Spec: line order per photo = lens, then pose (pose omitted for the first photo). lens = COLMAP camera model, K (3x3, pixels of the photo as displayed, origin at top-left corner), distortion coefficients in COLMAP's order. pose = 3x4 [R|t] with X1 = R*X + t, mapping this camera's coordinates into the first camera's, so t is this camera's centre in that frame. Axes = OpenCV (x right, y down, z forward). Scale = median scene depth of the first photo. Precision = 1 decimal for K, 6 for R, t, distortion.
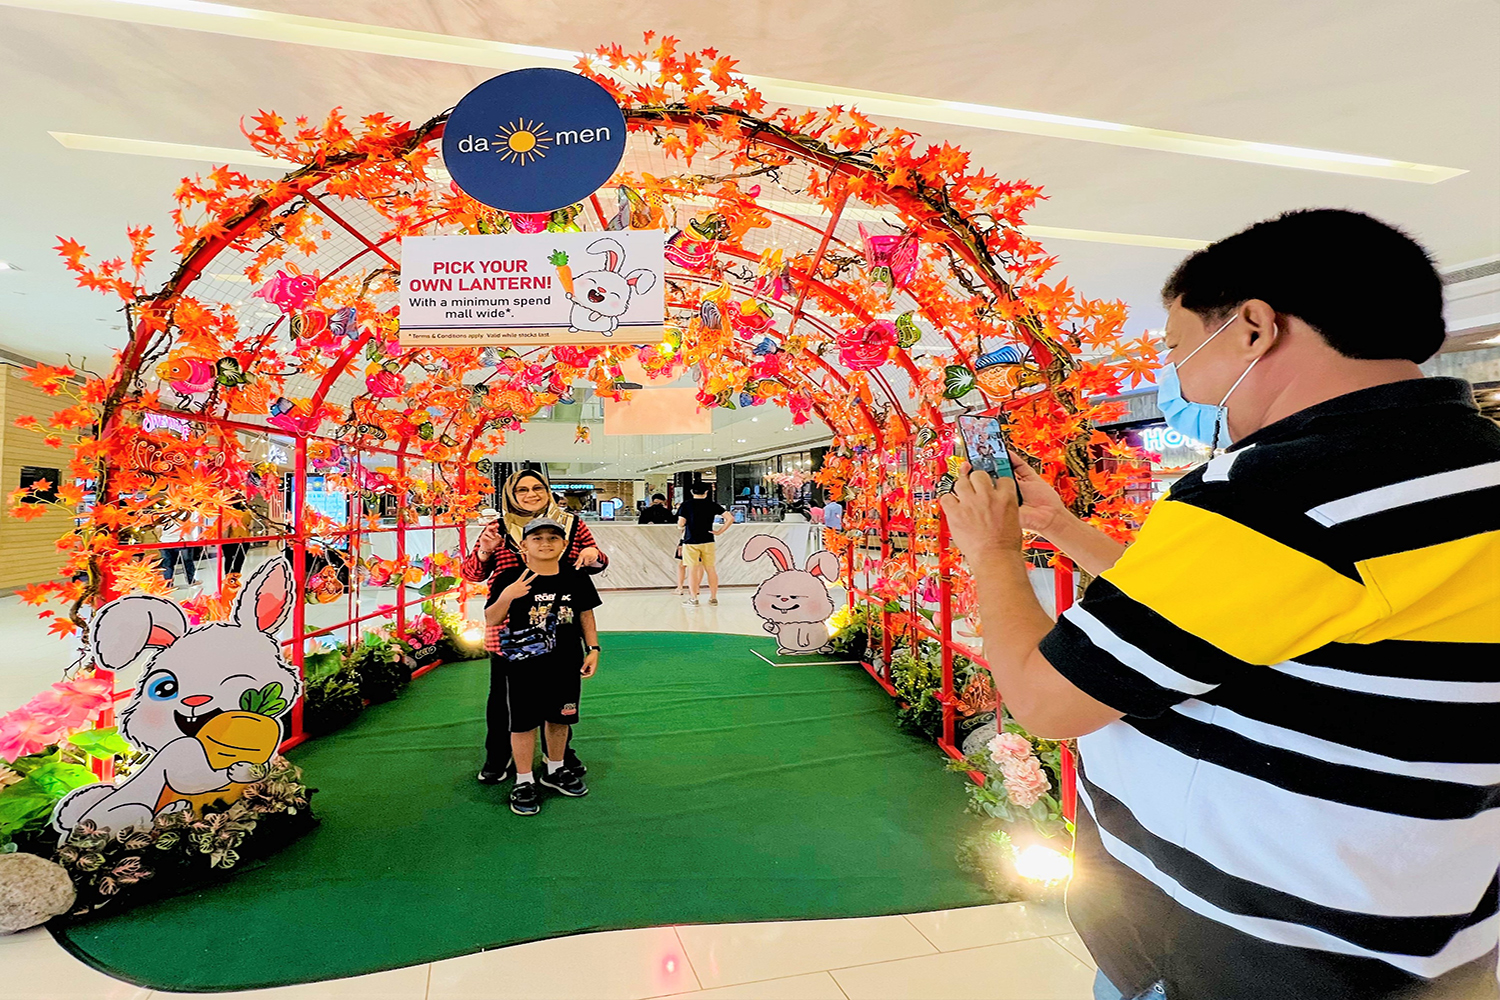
lens RADIAL K [[869.6, 0, 750.0], [0, 869.6, 500.0], [0, 0, 1]] dist [0.004313, -0.000697]
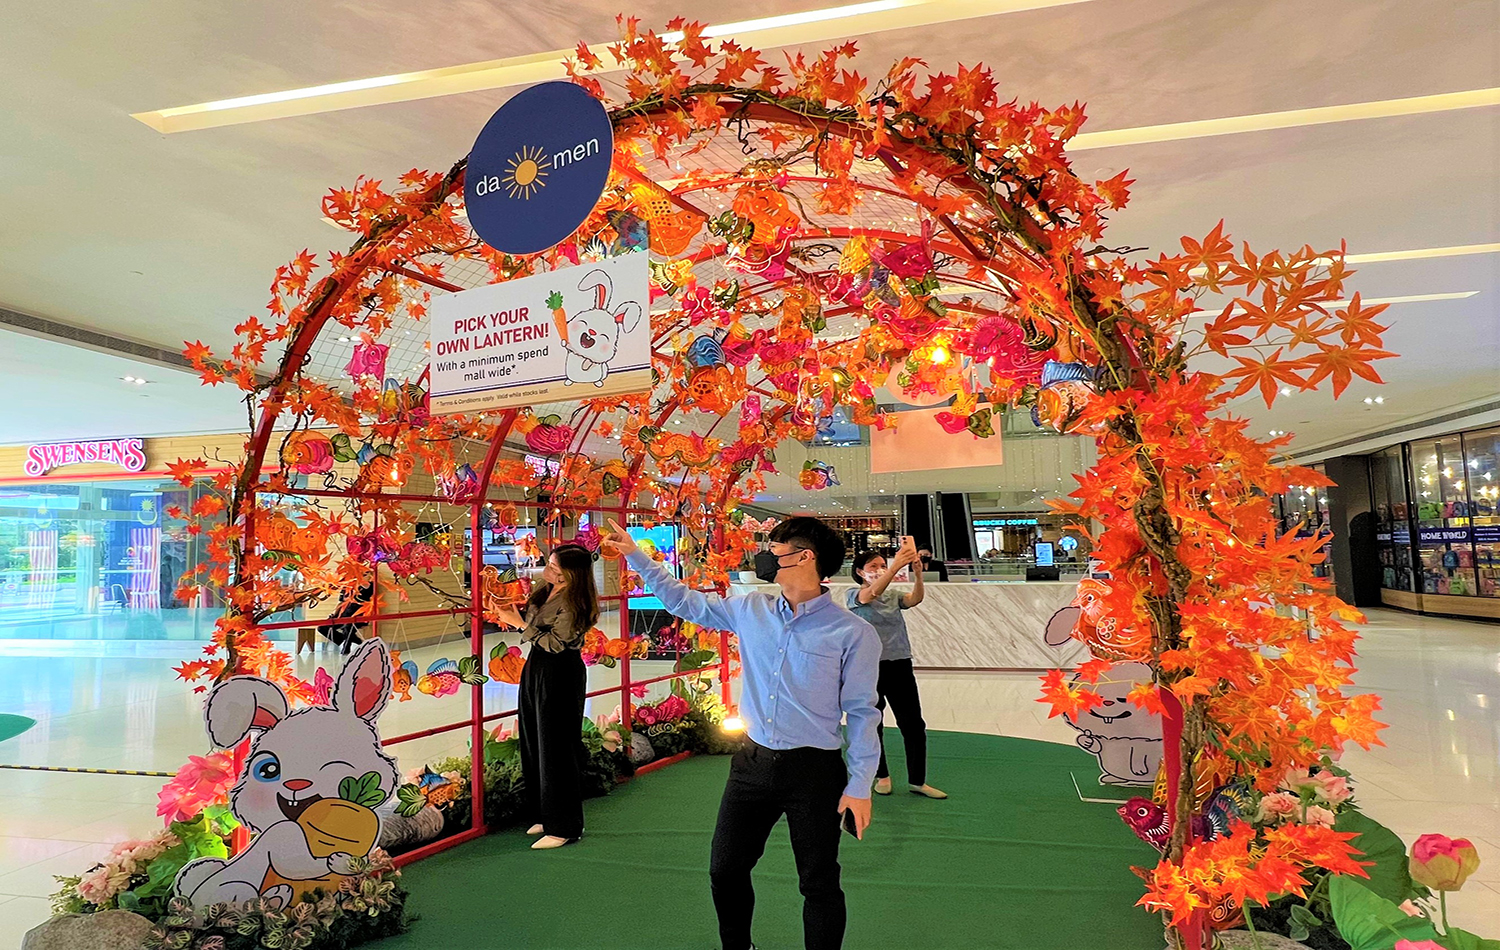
lens RADIAL K [[1140.3, 0, 750.0], [0, 1140.3, 475.0], [0, 0, 1]] dist [0.001752, 0.000083]
pose [[0.851791, -0.044774, -0.521965, 0.504245], [0.021512, 0.998490, -0.050544, -0.045959], [0.523440, 0.031824, 0.851468, 0.152455]]
